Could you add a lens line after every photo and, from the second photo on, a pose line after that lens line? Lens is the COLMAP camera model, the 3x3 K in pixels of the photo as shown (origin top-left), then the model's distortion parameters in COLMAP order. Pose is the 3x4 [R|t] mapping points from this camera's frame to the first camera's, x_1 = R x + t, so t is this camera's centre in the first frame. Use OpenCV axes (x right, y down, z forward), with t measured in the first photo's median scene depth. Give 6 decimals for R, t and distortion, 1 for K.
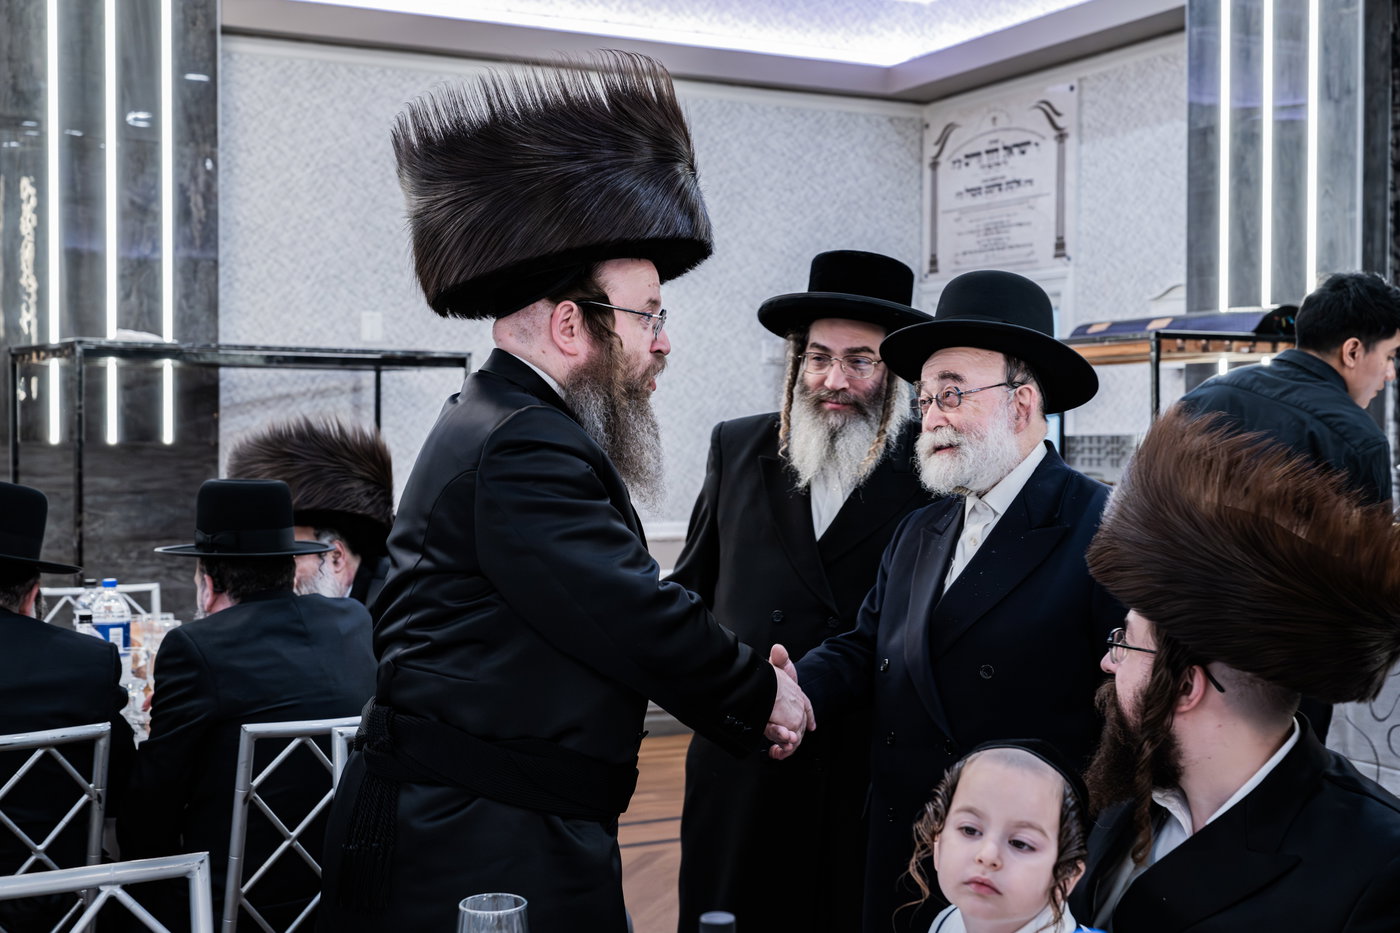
lens RADIAL K [[1662.5, 0, 700.0], [0, 1662.5, 466.5], [0, 0, 1]] dist [-0.015584, -0.036165]
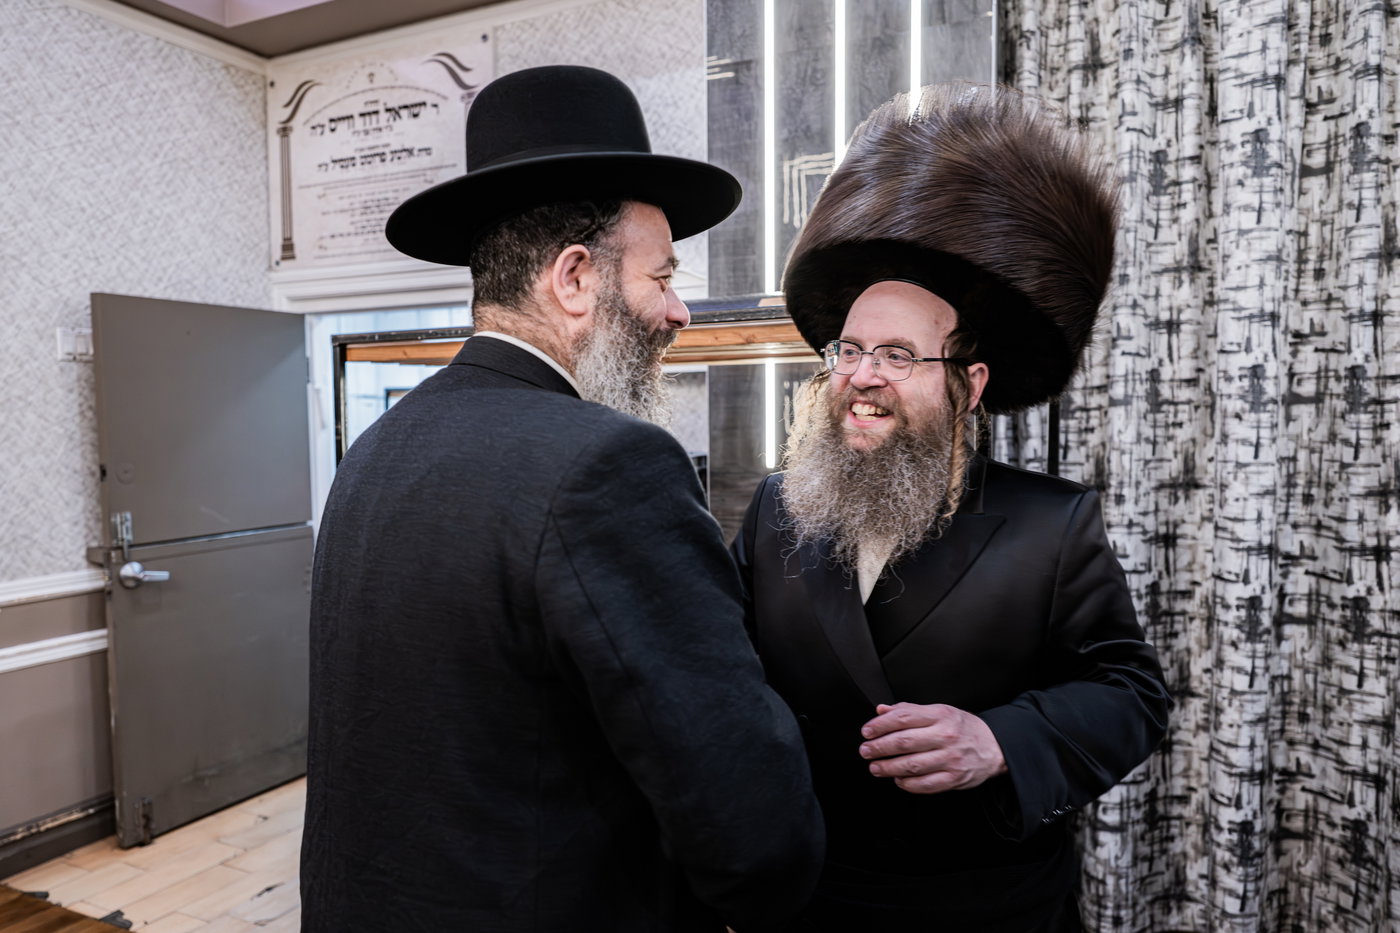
lens RADIAL K [[984.6, 0, 699.6], [0, 984.6, 482.2], [0, 0, 1]] dist [-0.002539, -0.001500]
pose [[0.806399, -0.045774, 0.589597, 0.007784], [0.018491, 0.998464, 0.052226, -0.025941], [-0.591082, -0.031213, 0.806007, 0.491412]]
